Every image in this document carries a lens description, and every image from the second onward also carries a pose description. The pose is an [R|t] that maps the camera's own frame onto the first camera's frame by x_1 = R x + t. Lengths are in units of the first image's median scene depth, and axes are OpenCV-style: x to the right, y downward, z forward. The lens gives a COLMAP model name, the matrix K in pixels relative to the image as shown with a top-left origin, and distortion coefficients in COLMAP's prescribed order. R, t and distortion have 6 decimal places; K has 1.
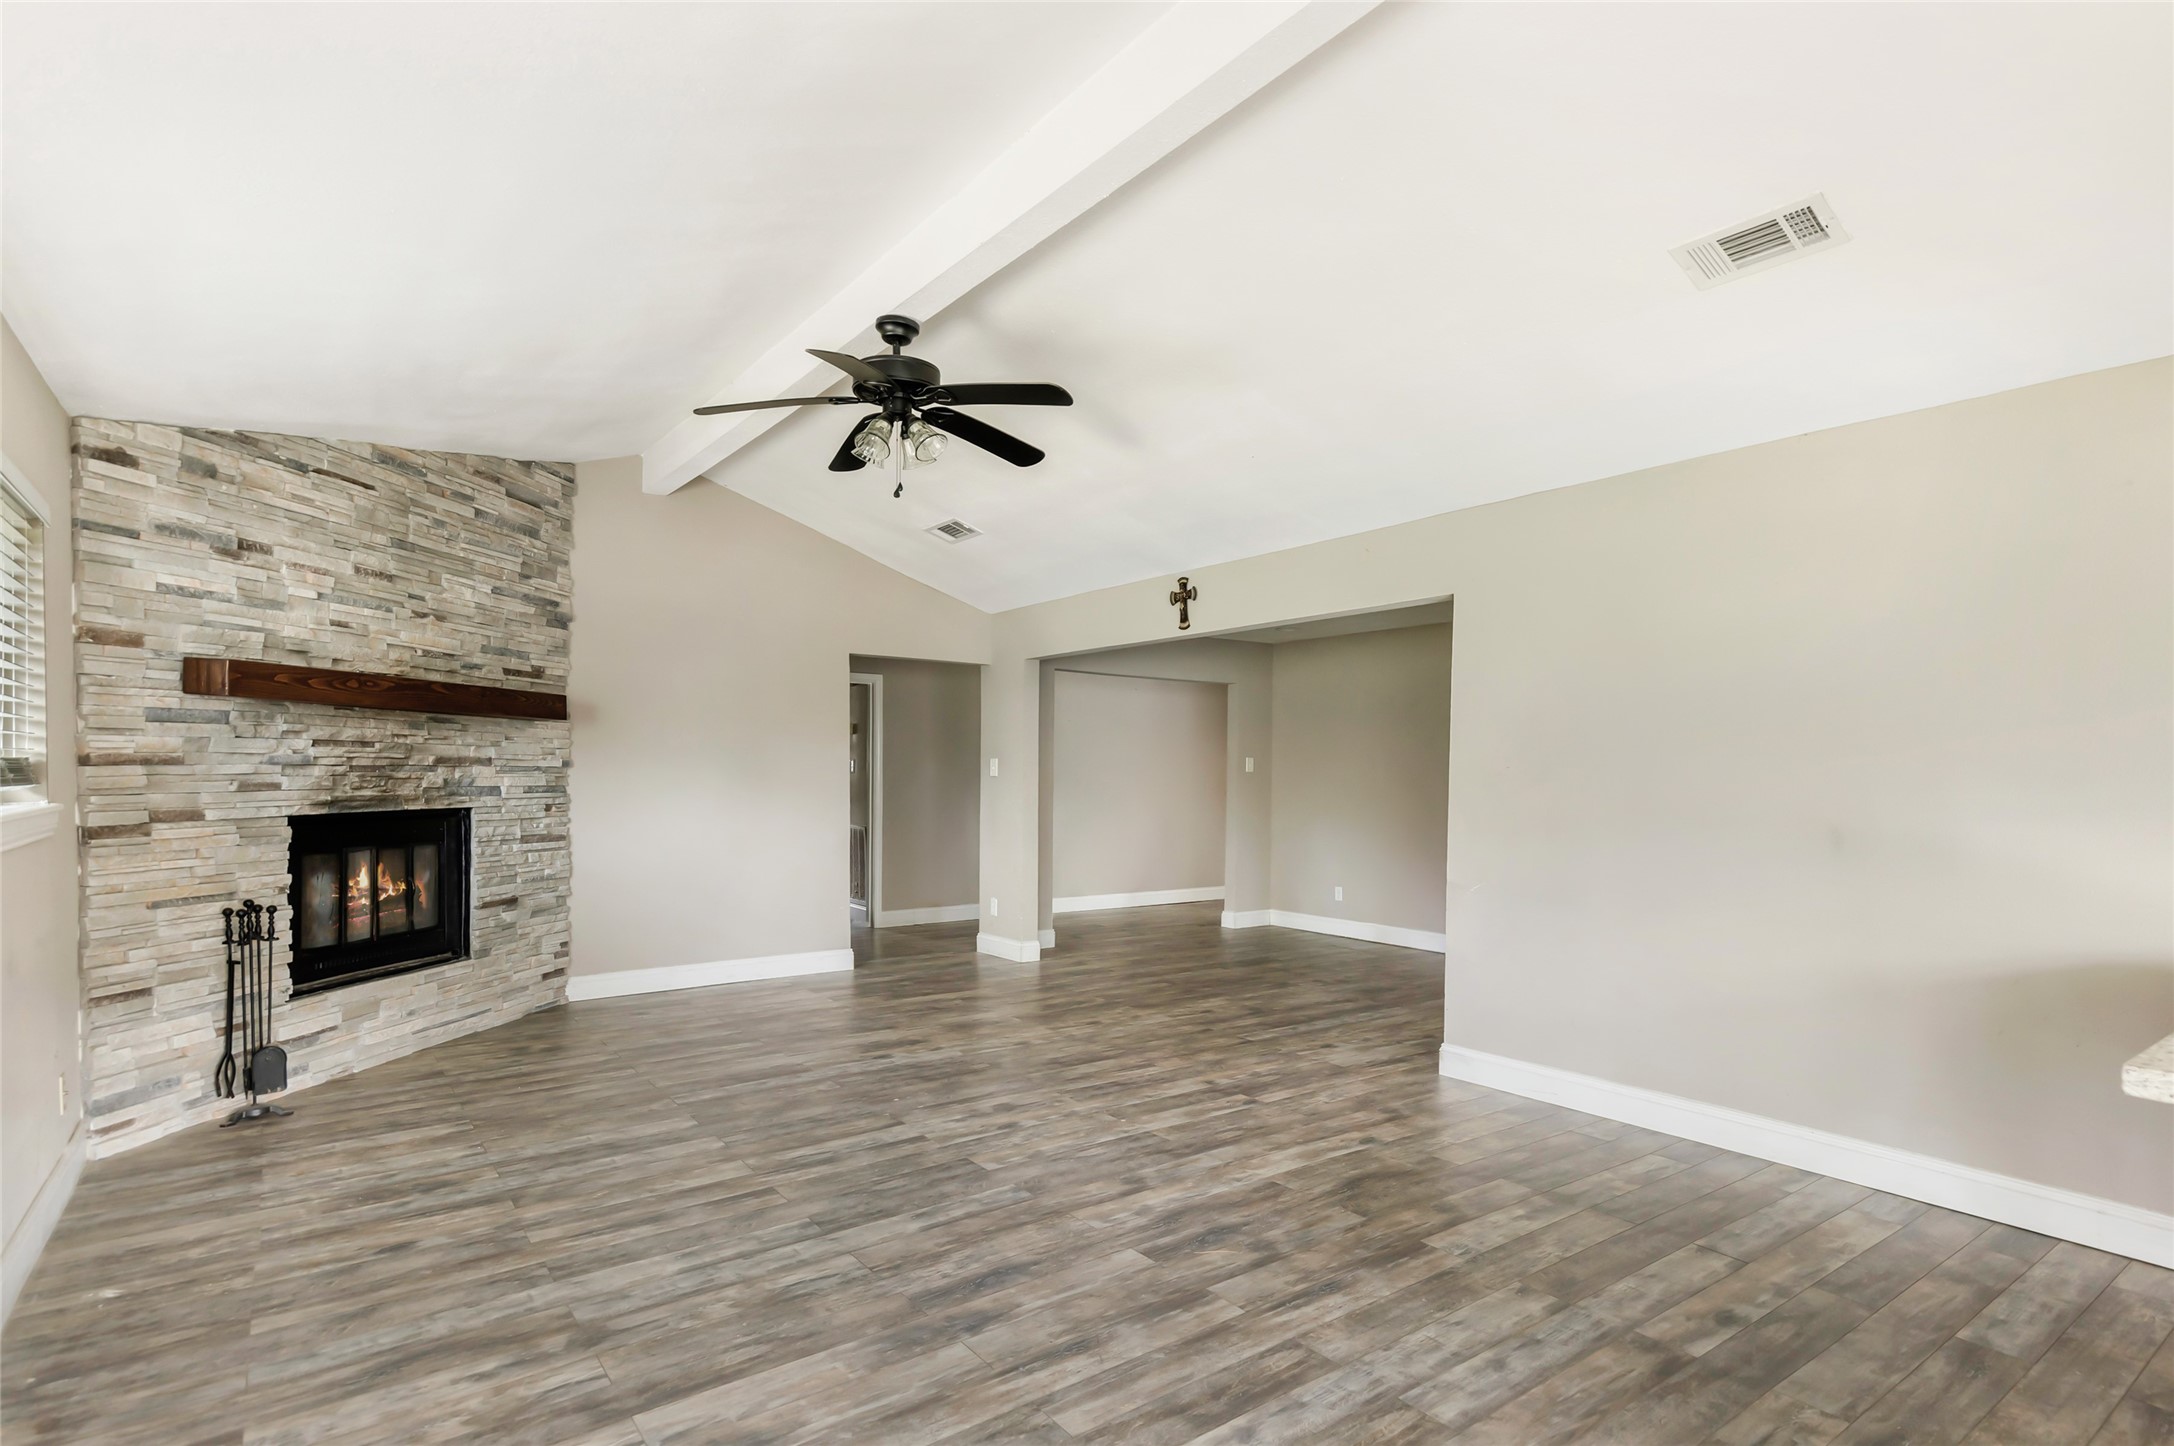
lens RADIAL K [[1044.6, 0, 1033.1], [0, 1044.6, 782.5], [0, 0, 1]] dist [0.016254, -0.003749]
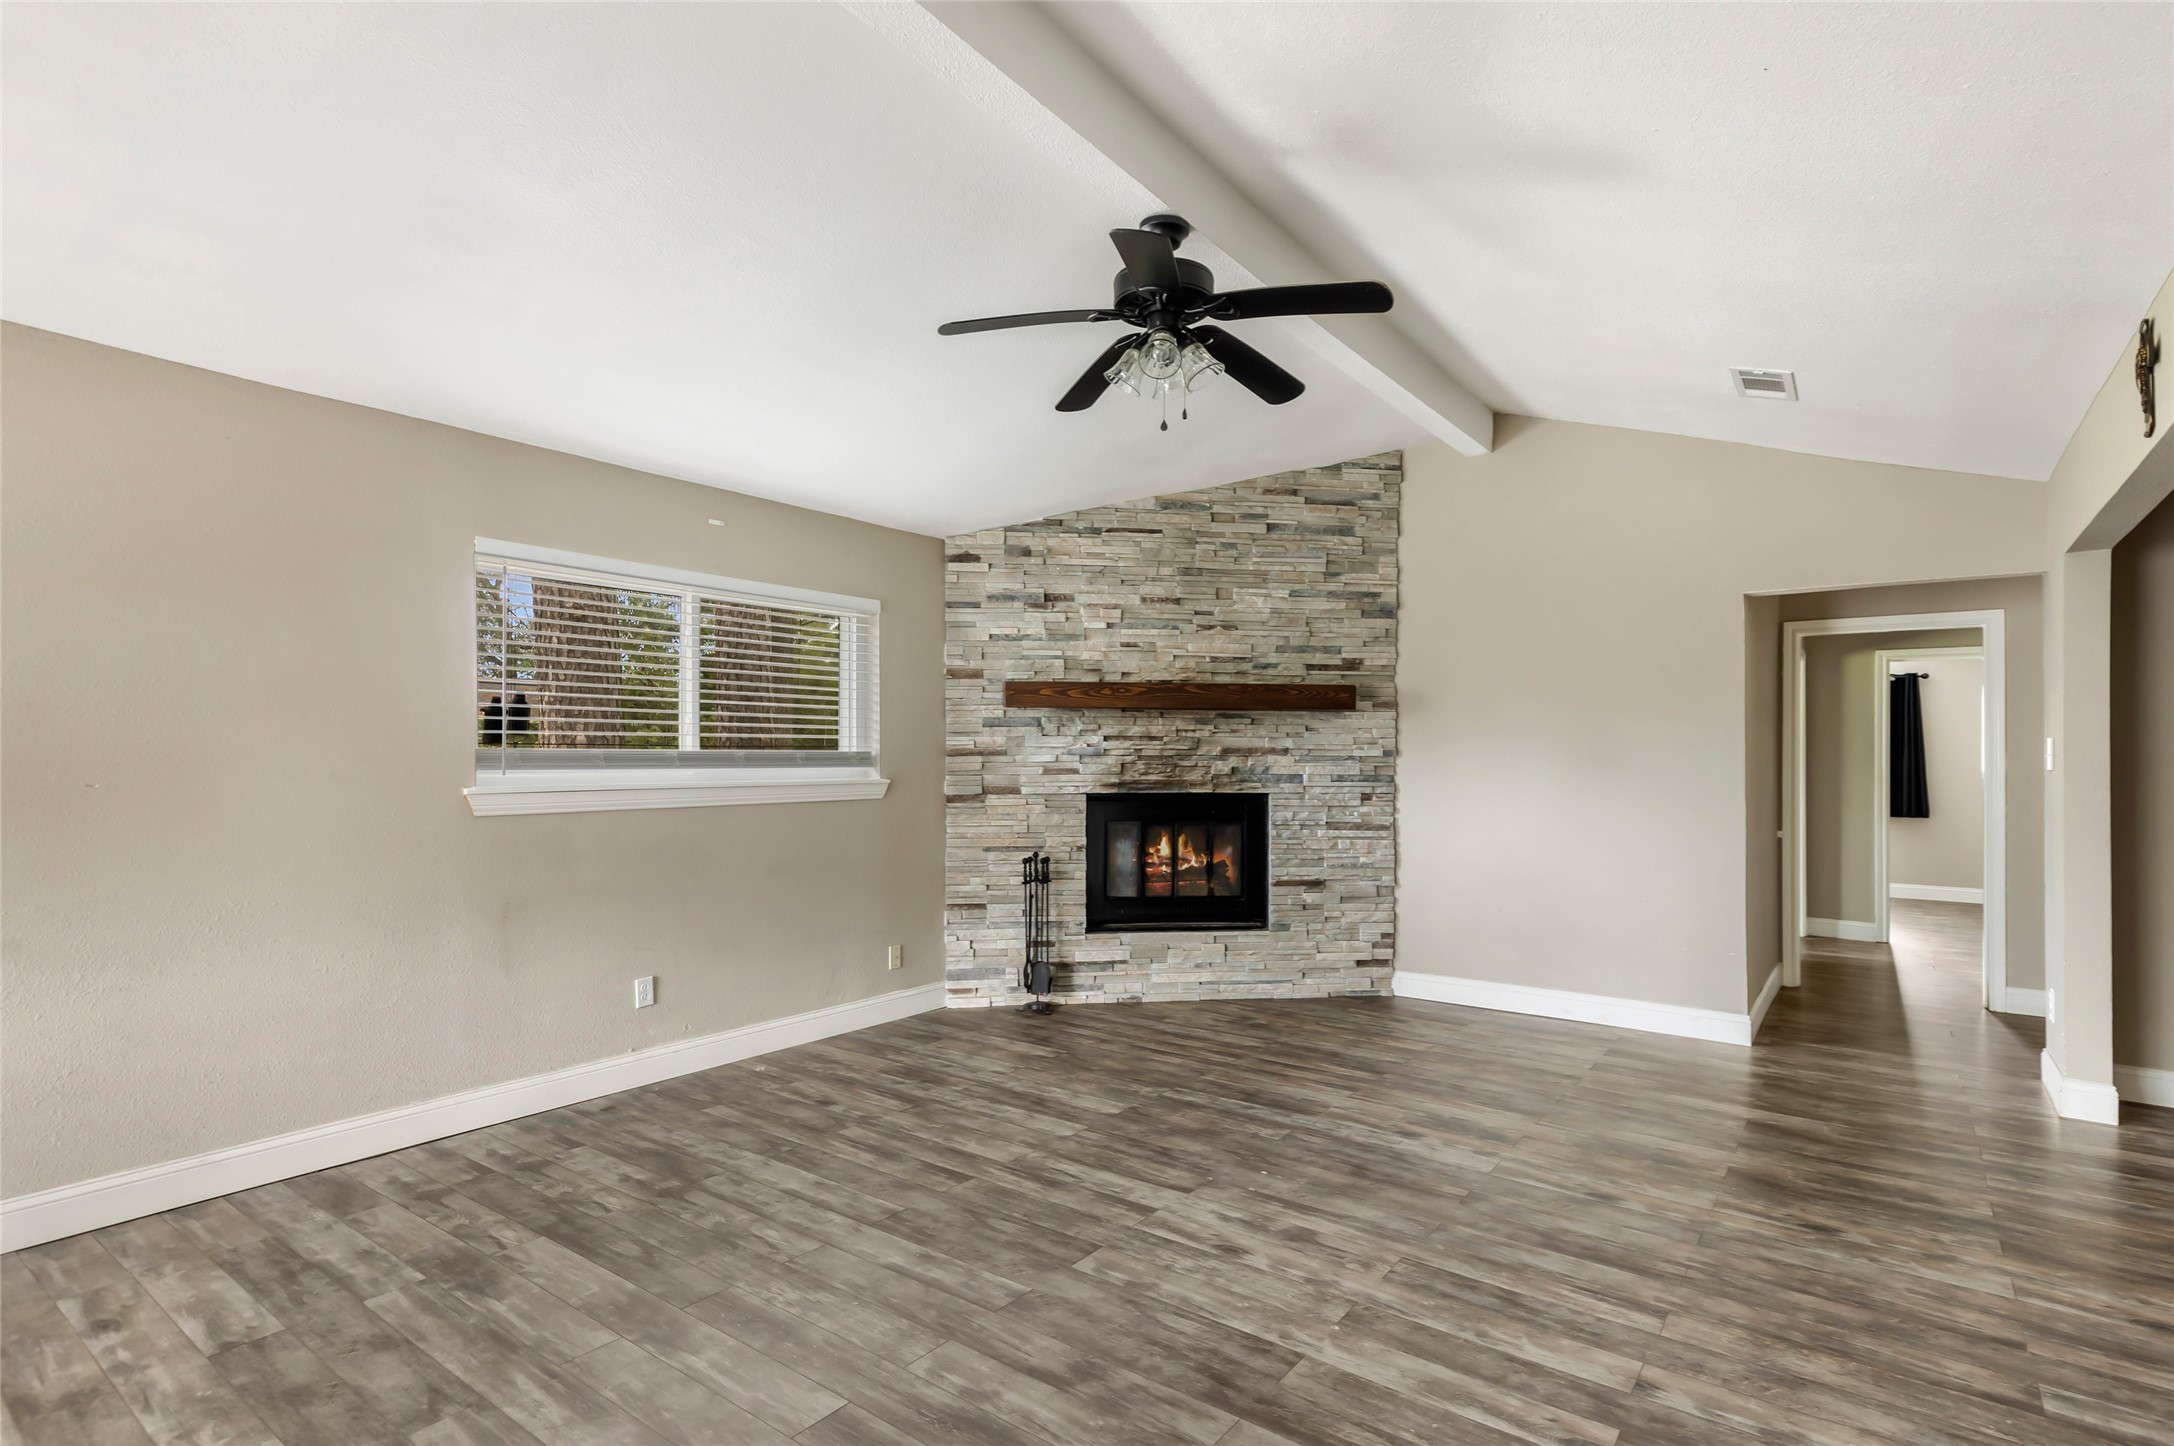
lens RADIAL K [[1044.6, 0, 1122.6], [0, 1044.6, 744.7], [0, 0, 1]] dist [0.016254, -0.003749]
pose [[0.341864, -0.016907, -0.939597, 0.554175], [-0.010998, 0.999698, -0.021989, -0.001617], [0.939685, 0.017851, 0.341575, 0.592747]]
